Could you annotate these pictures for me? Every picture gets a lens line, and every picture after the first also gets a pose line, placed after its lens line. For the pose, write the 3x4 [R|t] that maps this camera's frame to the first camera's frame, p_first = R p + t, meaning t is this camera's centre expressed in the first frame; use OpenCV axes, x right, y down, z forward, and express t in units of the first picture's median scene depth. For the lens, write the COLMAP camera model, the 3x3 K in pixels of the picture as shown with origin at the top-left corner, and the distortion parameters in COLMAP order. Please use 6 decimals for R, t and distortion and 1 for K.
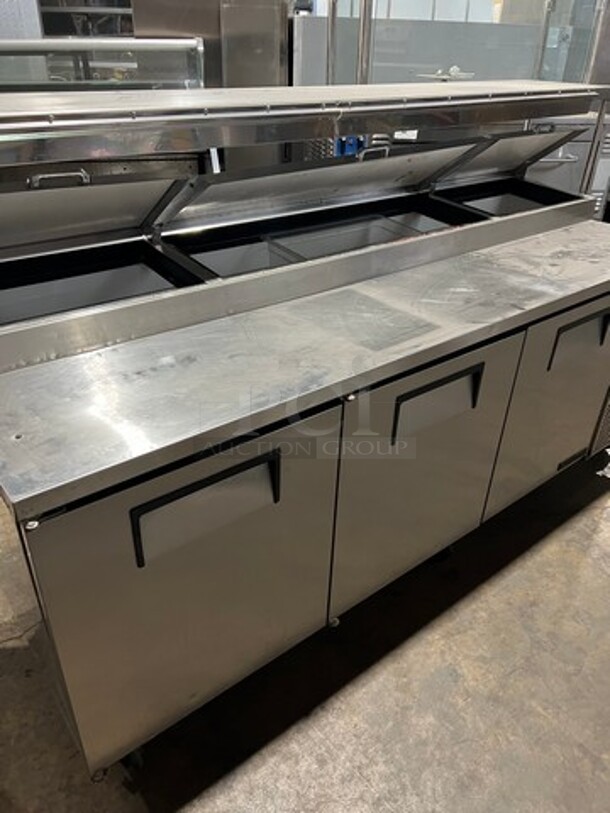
lens RADIAL K [[618.4, 0, 305.0], [0, 618.4, 406.5], [0, 0, 1]] dist [0.051416, -0.062480]
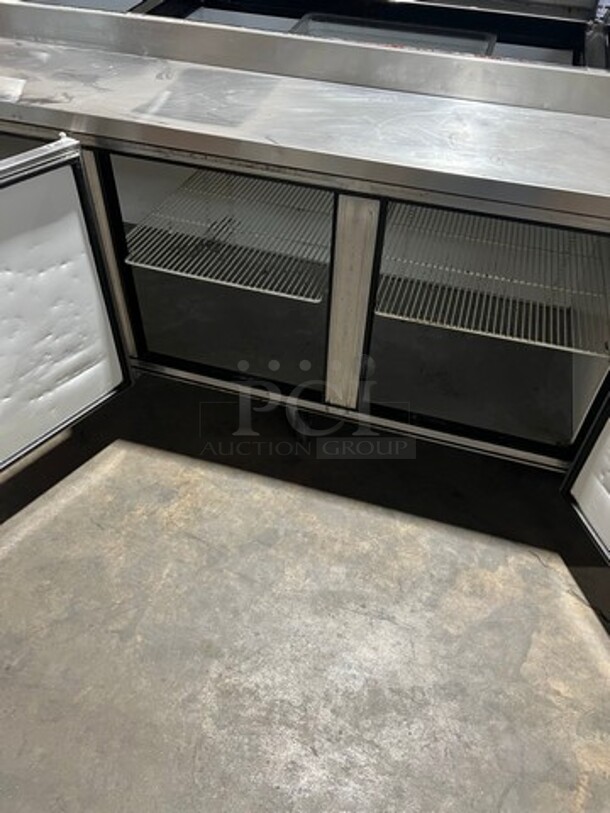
lens RADIAL K [[618.4, 0, 305.0], [0, 618.4, 406.5], [0, 0, 1]] dist [0.051416, -0.062480]
pose [[0.563191, 0.575380, -0.593089, 0.778056], [-0.443238, 0.816100, 0.370838, -0.138834], [0.697392, 0.054027, 0.714650, 0.392818]]
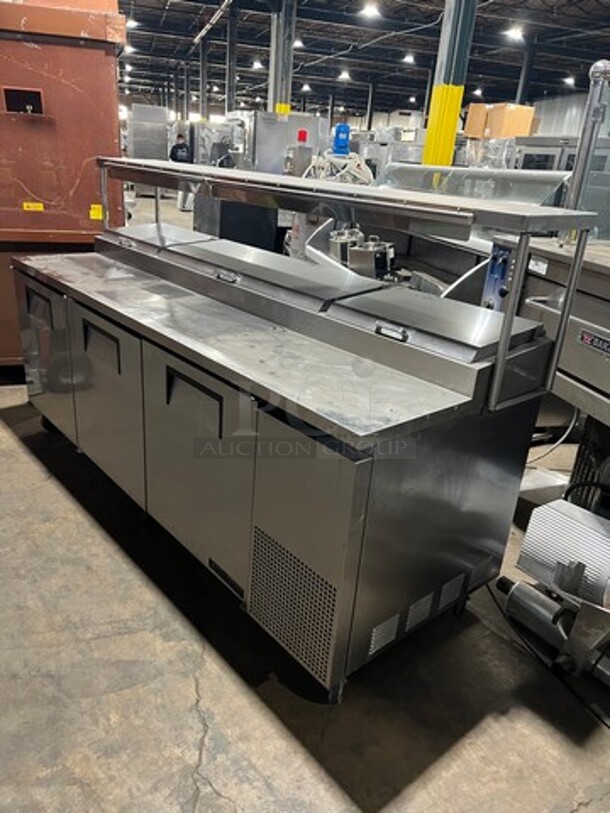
lens RADIAL K [[618.4, 0, 305.0], [0, 618.4, 406.5], [0, 0, 1]] dist [0.051416, -0.062480]
pose [[0.035732, 0.360105, -0.932227, 1.383607], [-0.570692, 0.773117, 0.276769, -0.484594], [0.820387, 0.522125, 0.233134, 0.911896]]
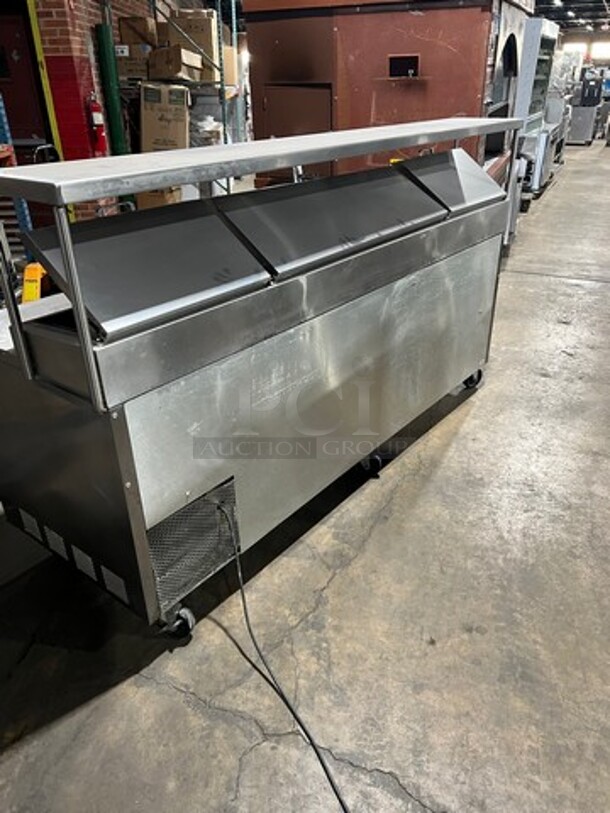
lens RADIAL K [[618.4, 0, 305.0], [0, 618.4, 406.5], [0, 0, 1]] dist [0.051416, -0.062480]
pose [[-0.625222, 0.347166, -0.698980, 1.360662], [-0.402908, 0.623458, 0.670048, -0.726443], [0.668403, 0.700554, -0.249924, 1.246811]]
